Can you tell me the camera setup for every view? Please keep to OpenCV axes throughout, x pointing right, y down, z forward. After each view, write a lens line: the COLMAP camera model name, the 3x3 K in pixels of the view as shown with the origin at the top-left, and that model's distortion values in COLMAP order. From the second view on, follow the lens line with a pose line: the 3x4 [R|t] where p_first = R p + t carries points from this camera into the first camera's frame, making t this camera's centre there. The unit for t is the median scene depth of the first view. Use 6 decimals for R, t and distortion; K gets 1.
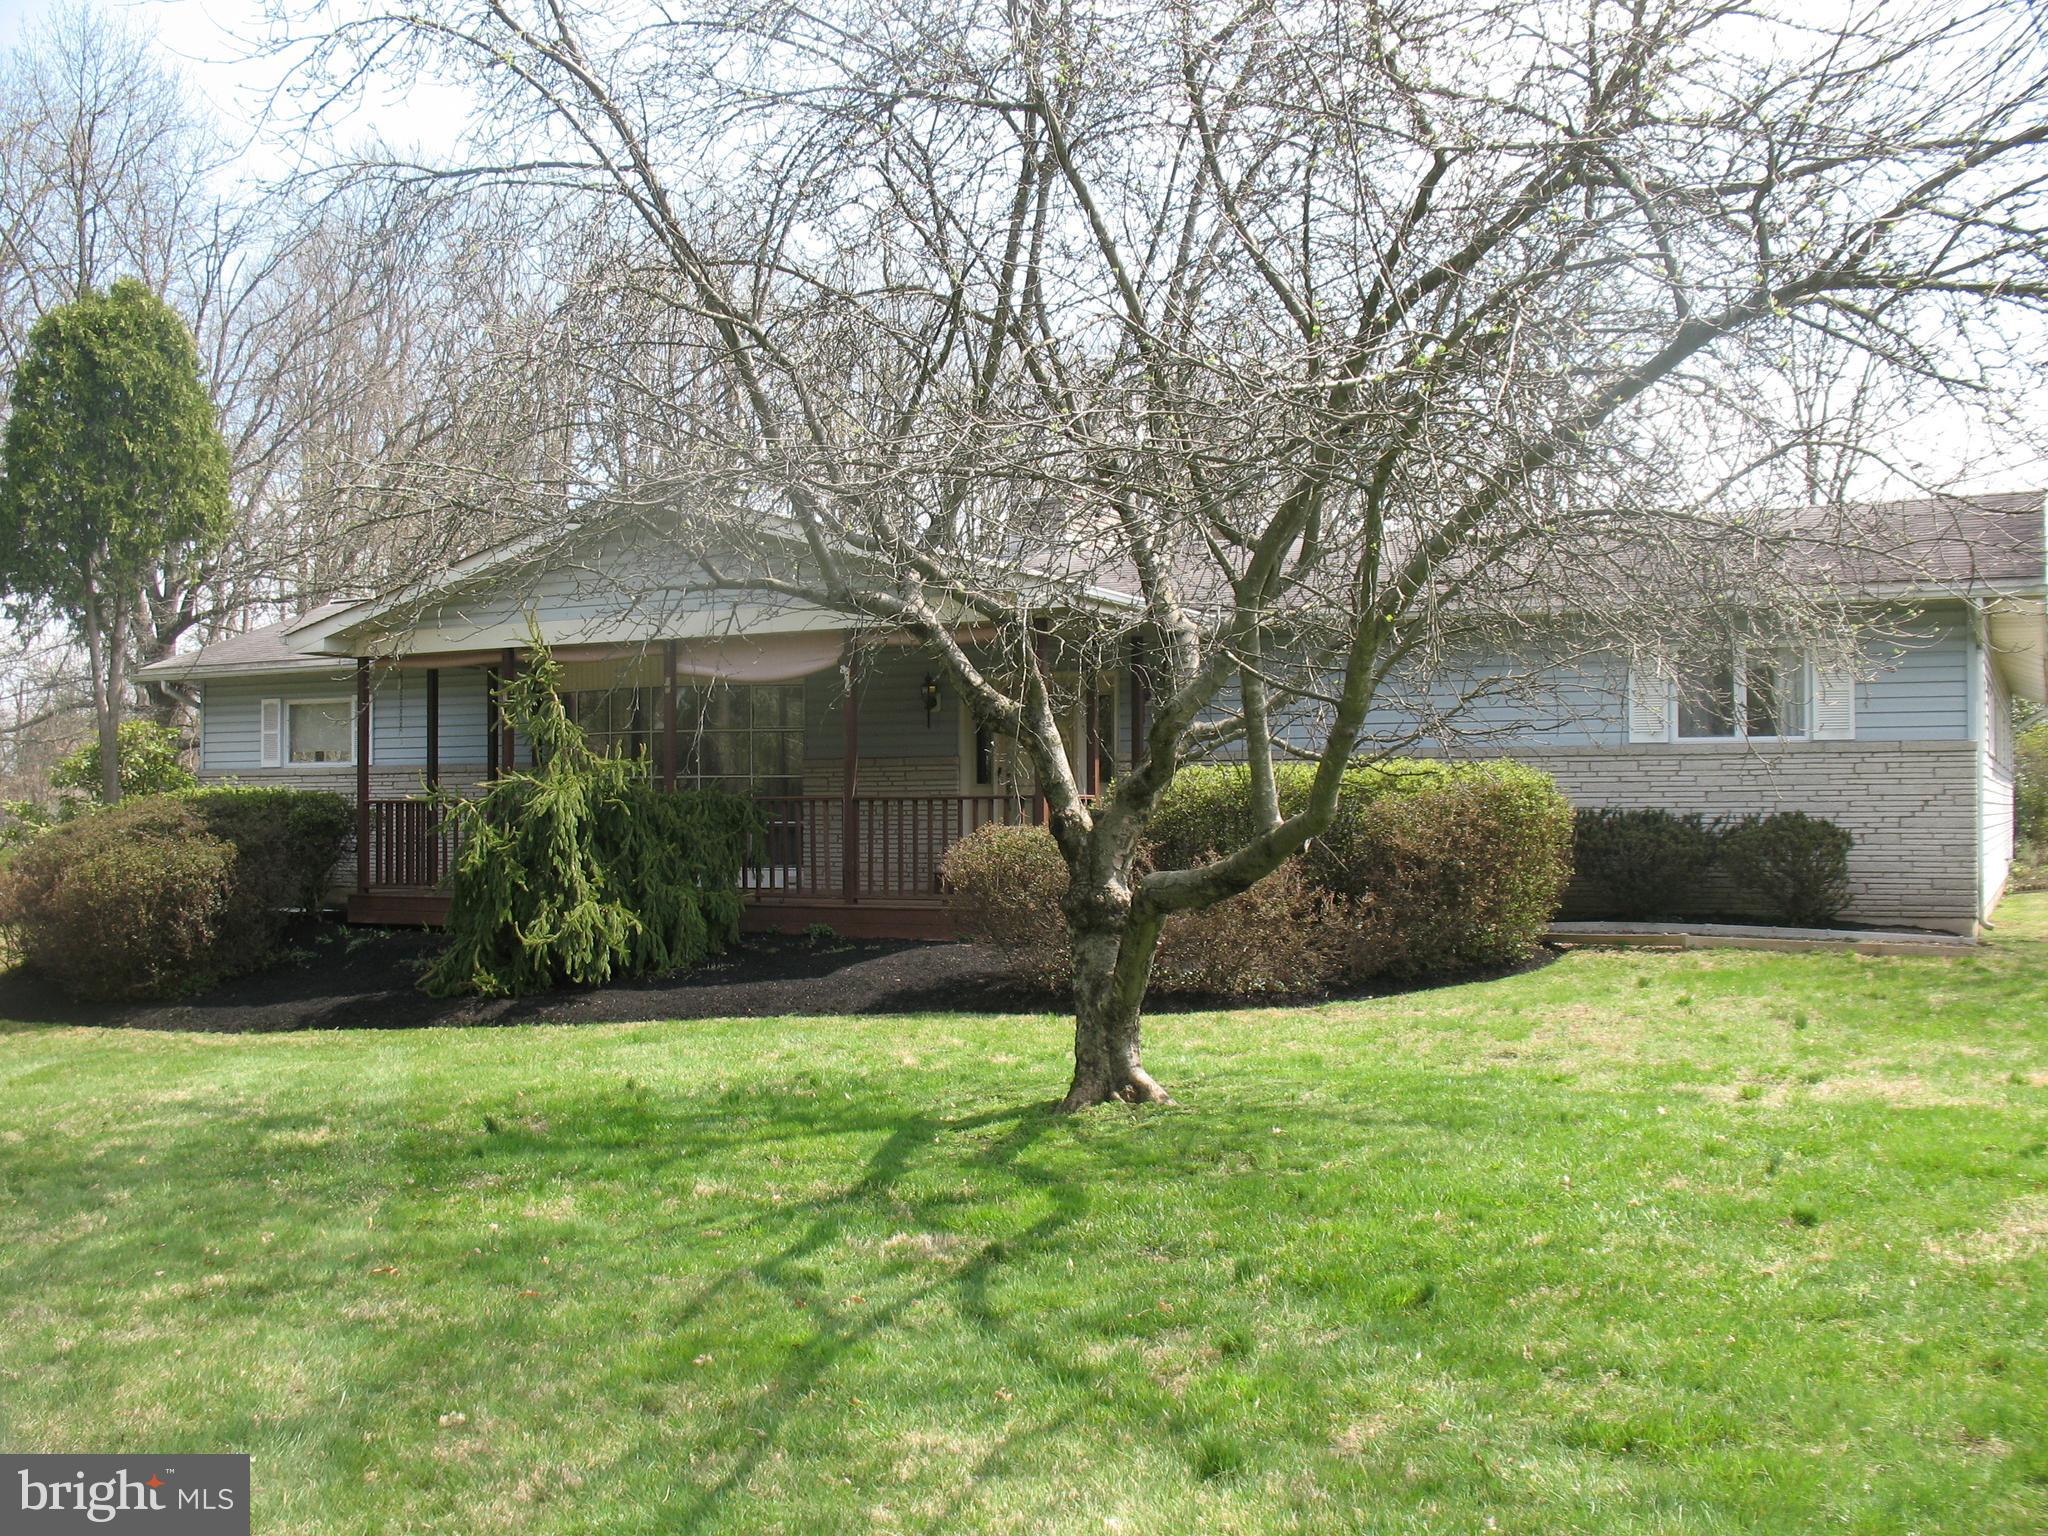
lens RADIAL K [[2023.6, 0, 1024.0], [0, 2023.6, 768.0], [0, 0, 1]] dist [-0.006886, -0.012113]
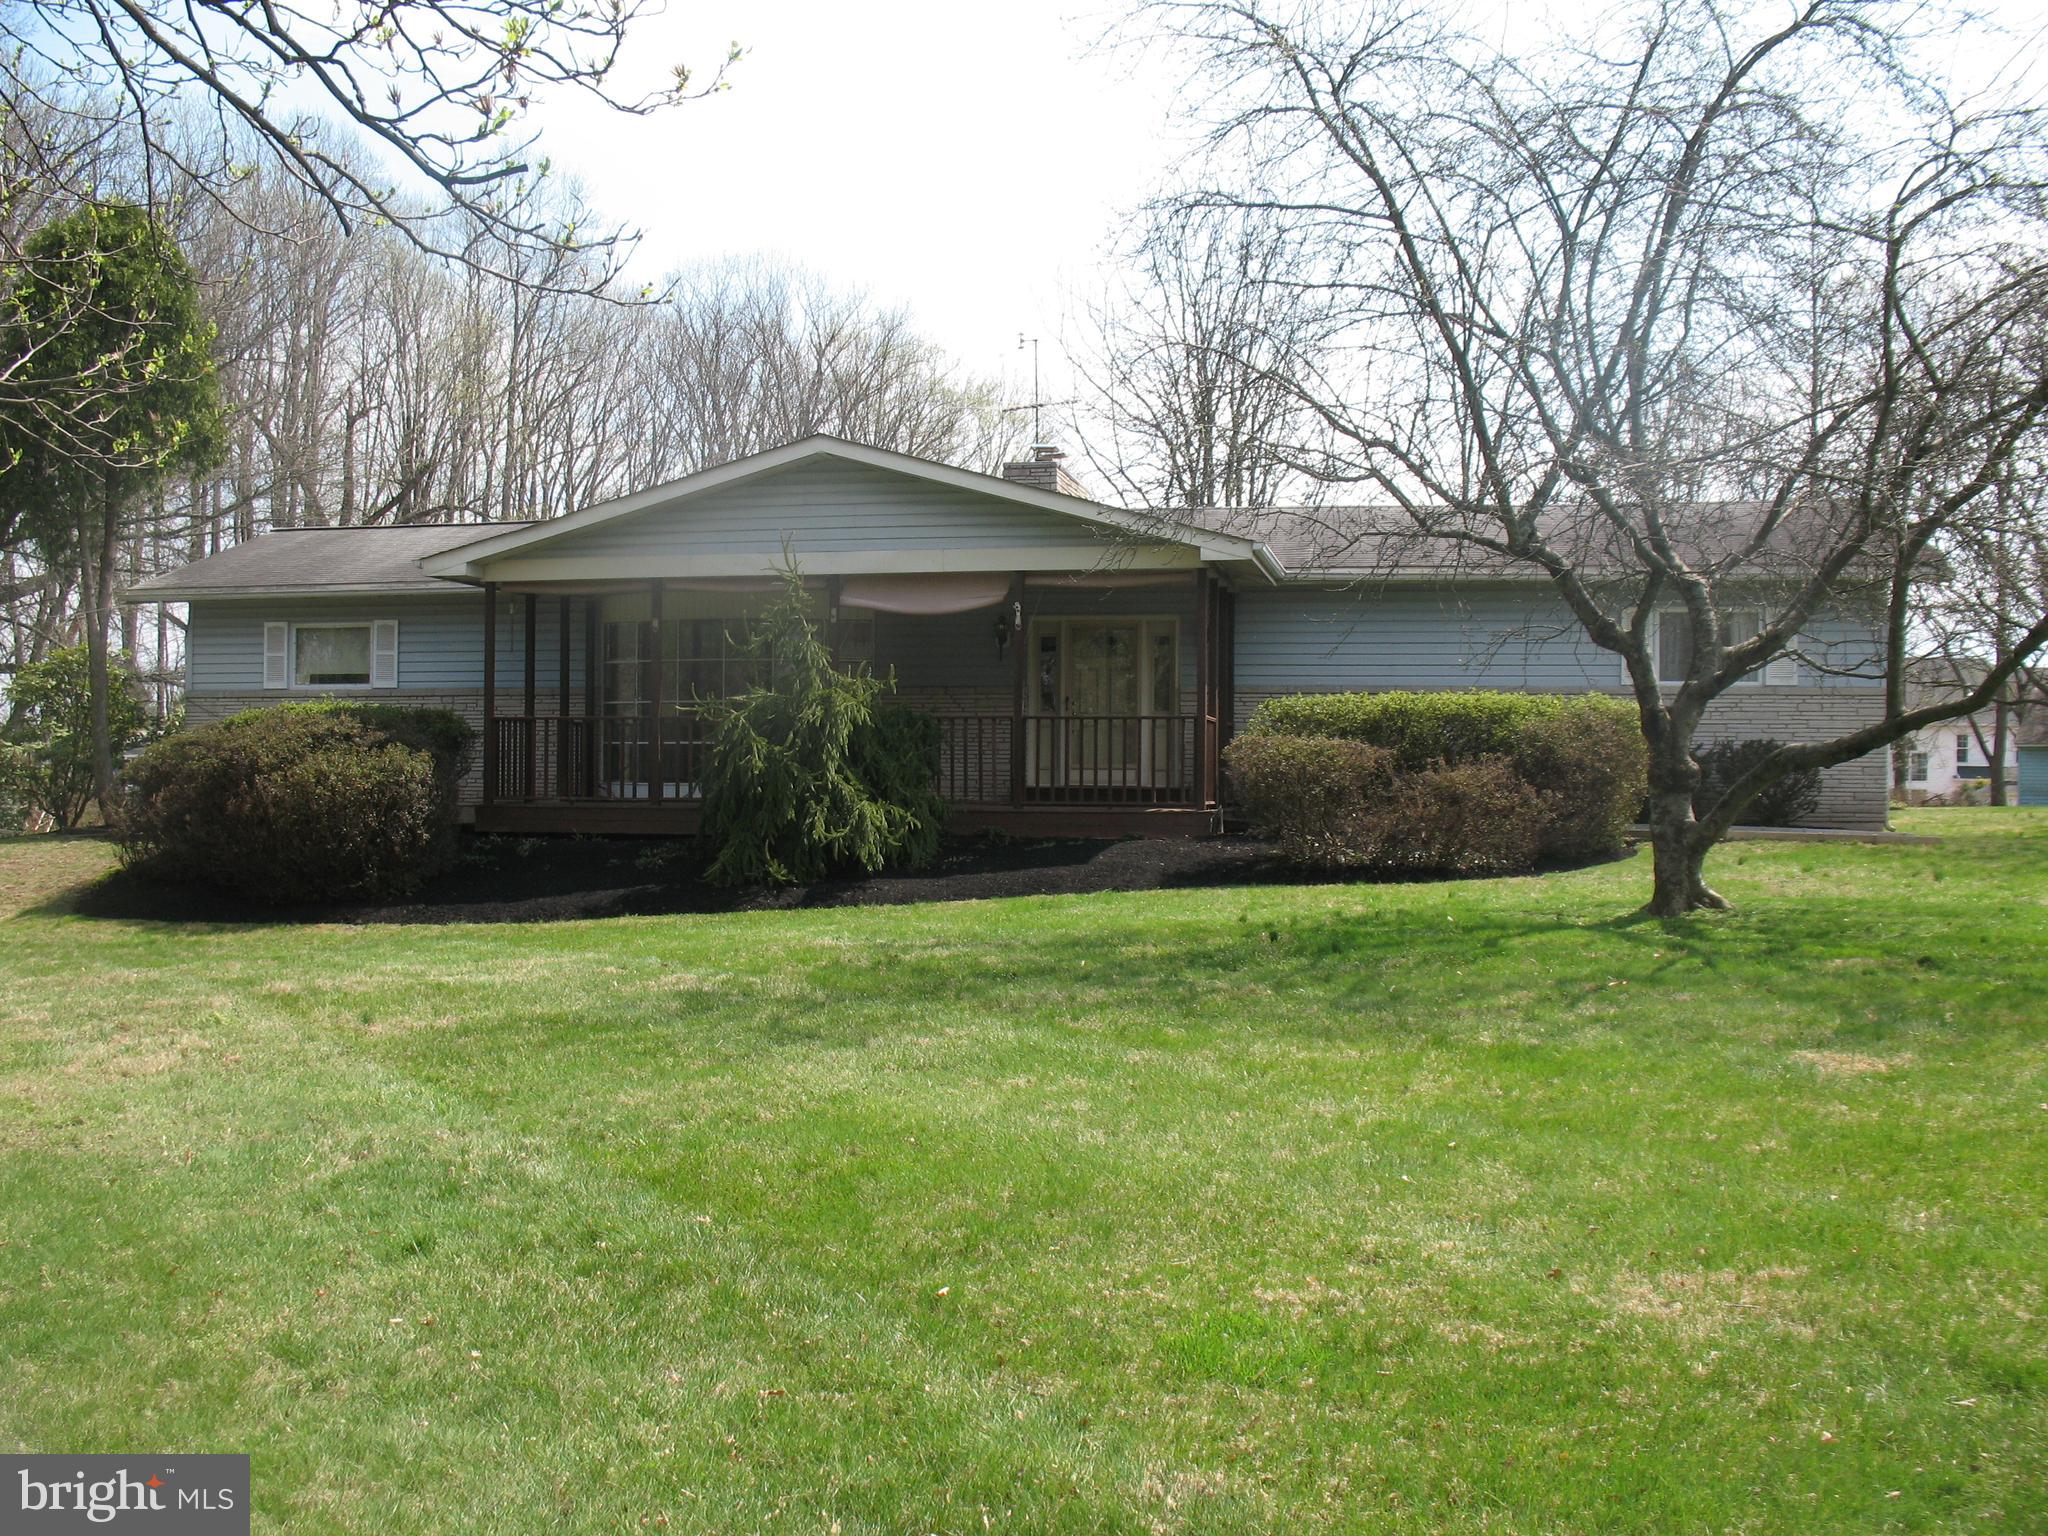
lens RADIAL K [[2023.6, 0, 1024.0], [0, 2023.6, 768.0], [0, 0, 1]] dist [-0.006886, -0.012113]
pose [[0.959883, 0.009152, 0.280251, -0.439077], [-0.014917, 0.999719, 0.018443, 0.023861], [-0.280004, -0.021884, 0.959750, -0.127341]]
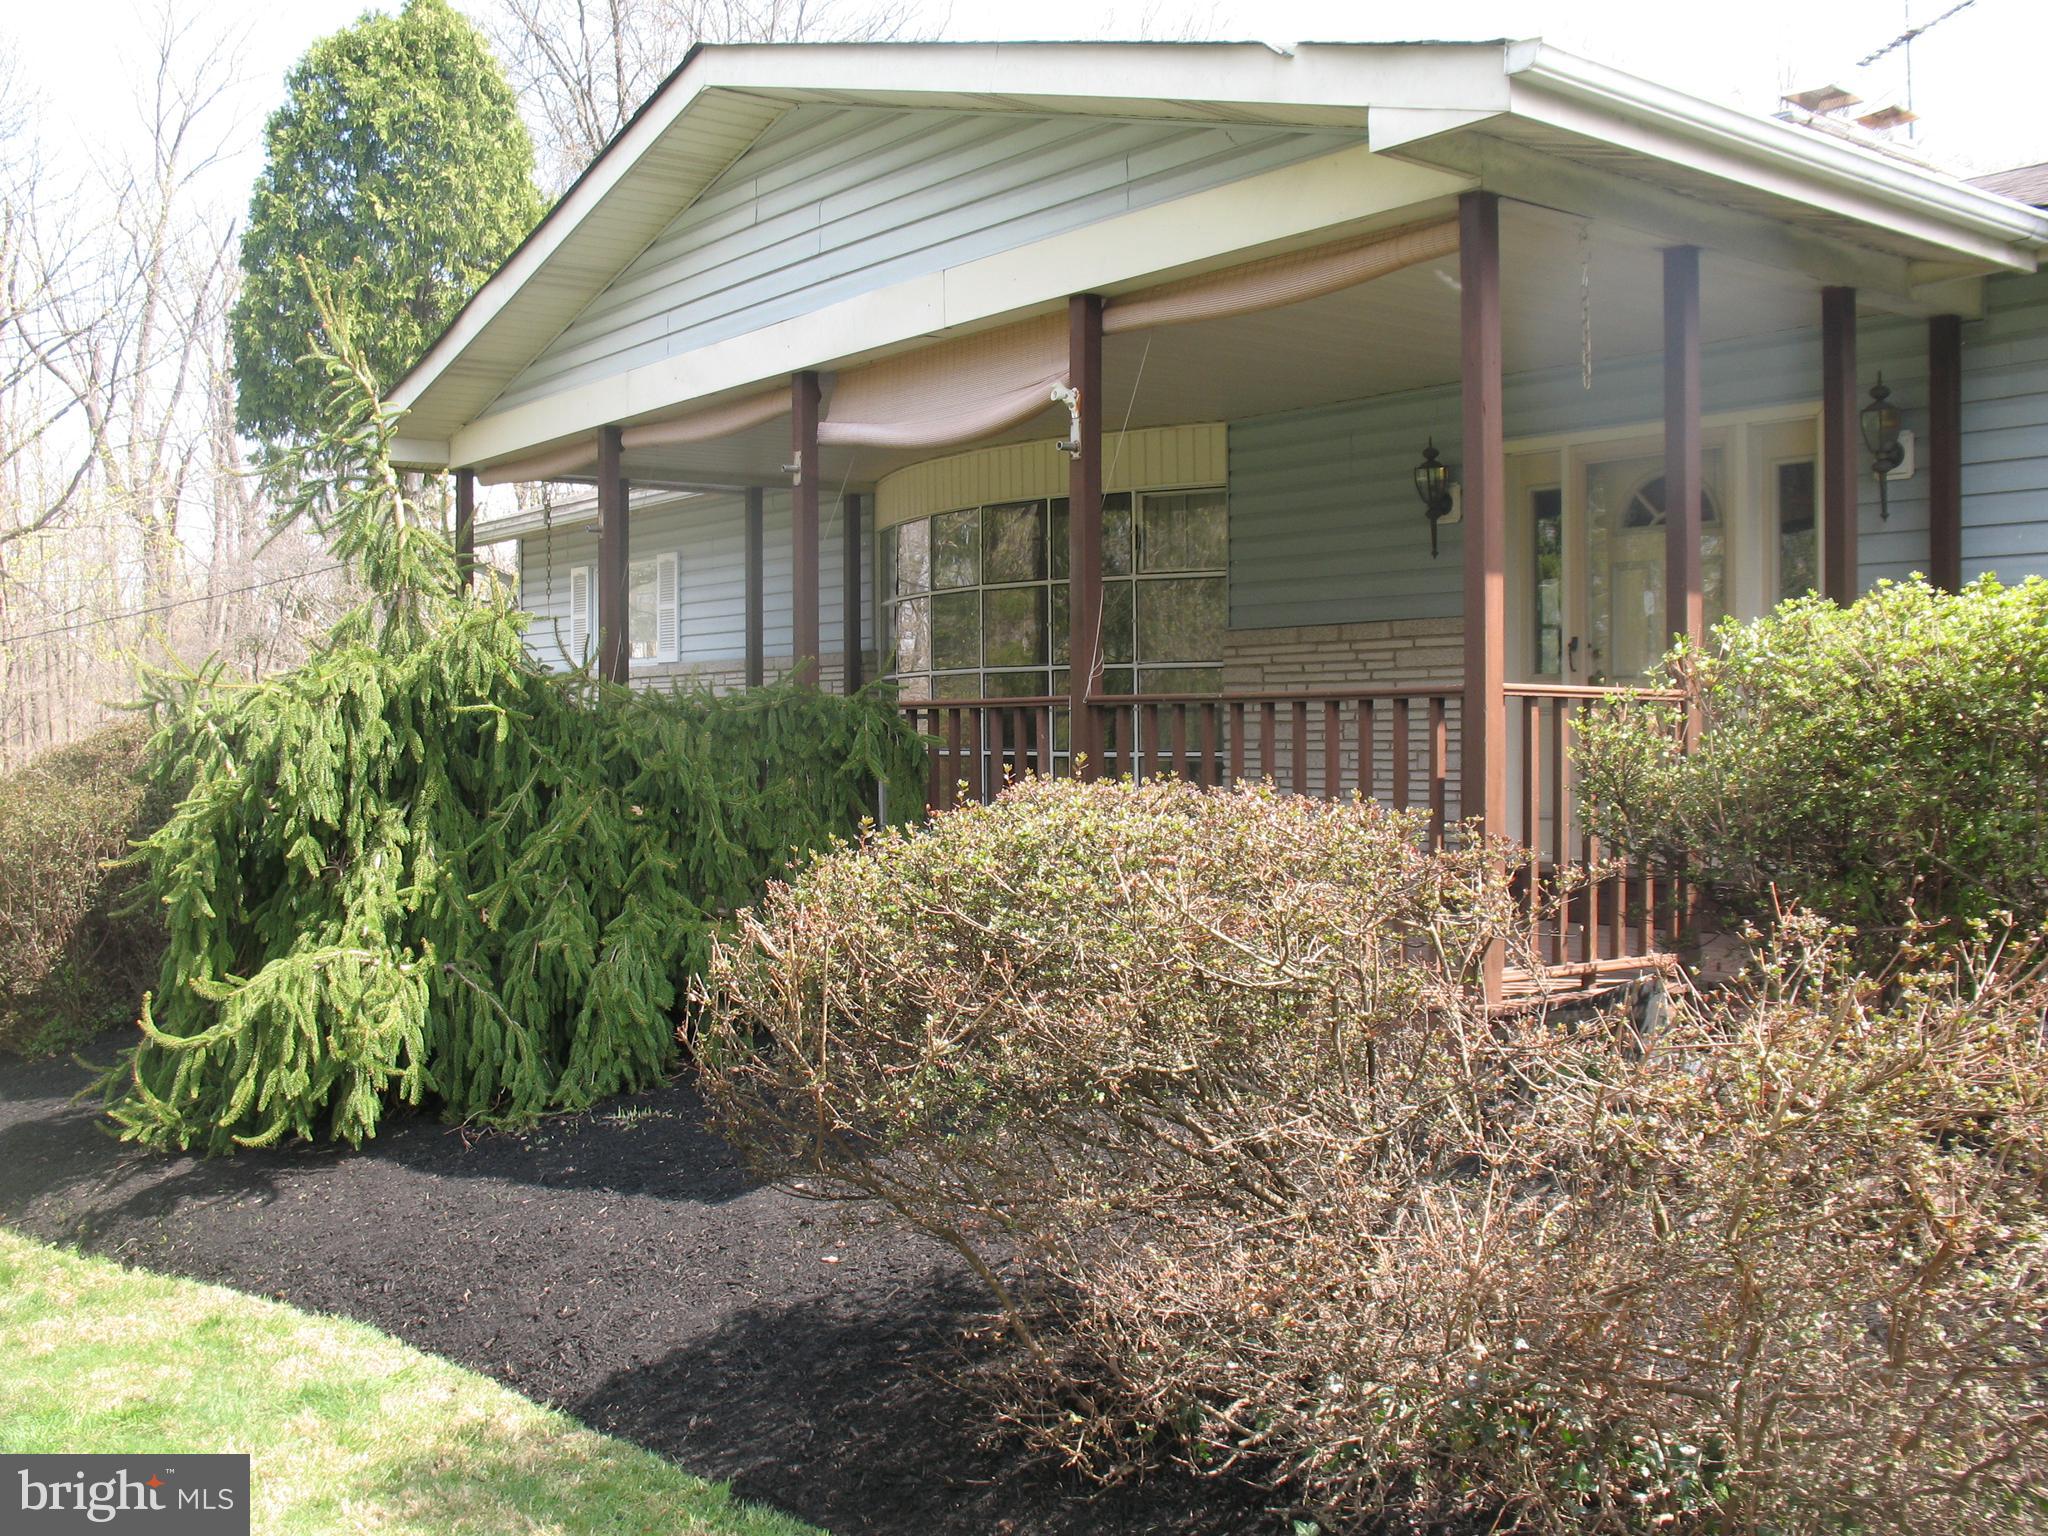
lens RADIAL K [[2023.6, 0, 1024.0], [0, 2023.6, 768.0], [0, 0, 1]] dist [-0.006886, -0.012113]
pose [[0.907407, 0.003658, -0.420237, 0.084772], [0.015349, 0.999007, 0.041837, 0.012944], [0.419972, -0.044414, 0.906450, 0.655139]]
